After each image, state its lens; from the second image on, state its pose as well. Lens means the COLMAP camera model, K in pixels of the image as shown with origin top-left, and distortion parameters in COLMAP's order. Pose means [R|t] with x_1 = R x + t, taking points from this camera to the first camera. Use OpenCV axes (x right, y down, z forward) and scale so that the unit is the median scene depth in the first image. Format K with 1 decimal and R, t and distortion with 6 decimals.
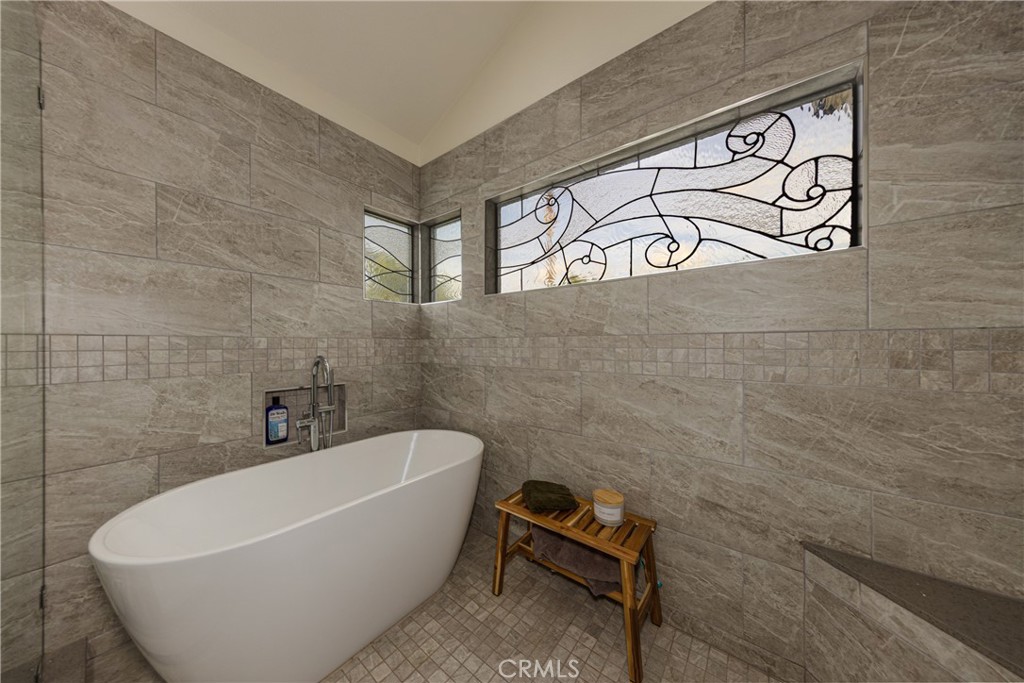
lens RADIAL K [[323.4, 0, 511.0], [0, 323.4, 343.7], [0, 0, 1]] dist [0.000188, 0.000001]
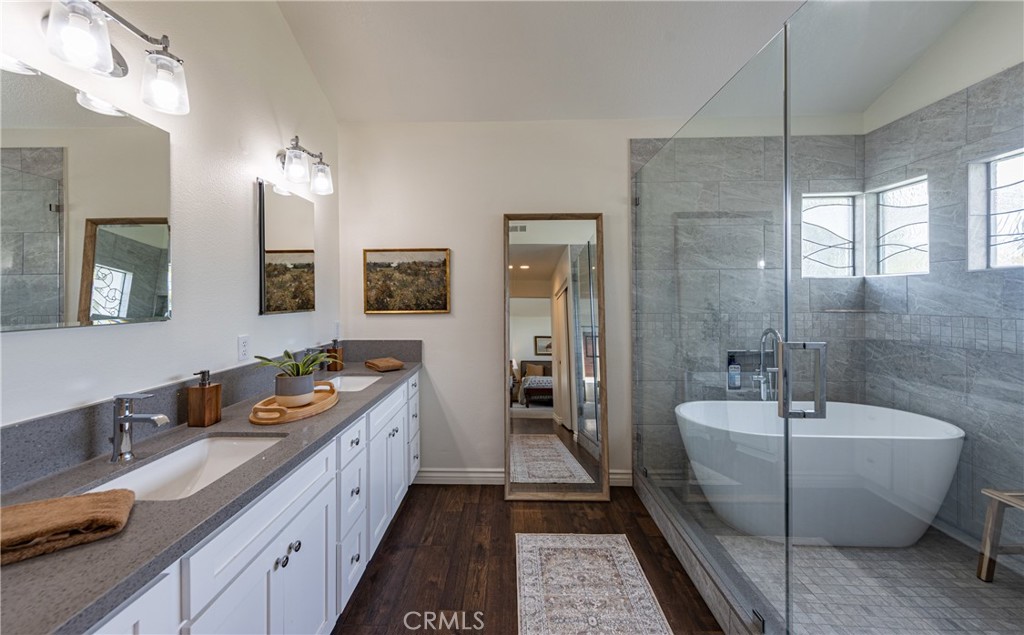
lens RADIAL K [[405.2, 0, 486.0], [0, 405.2, 298.8], [0, 0, 1]] dist [0.003516, -0.000440]
pose [[0.568917, 0.001084, -0.822394, 0.085695], [0.003330, 0.999988, 0.003622, -0.075012], [0.822388, -0.004799, 0.568907, -0.724149]]
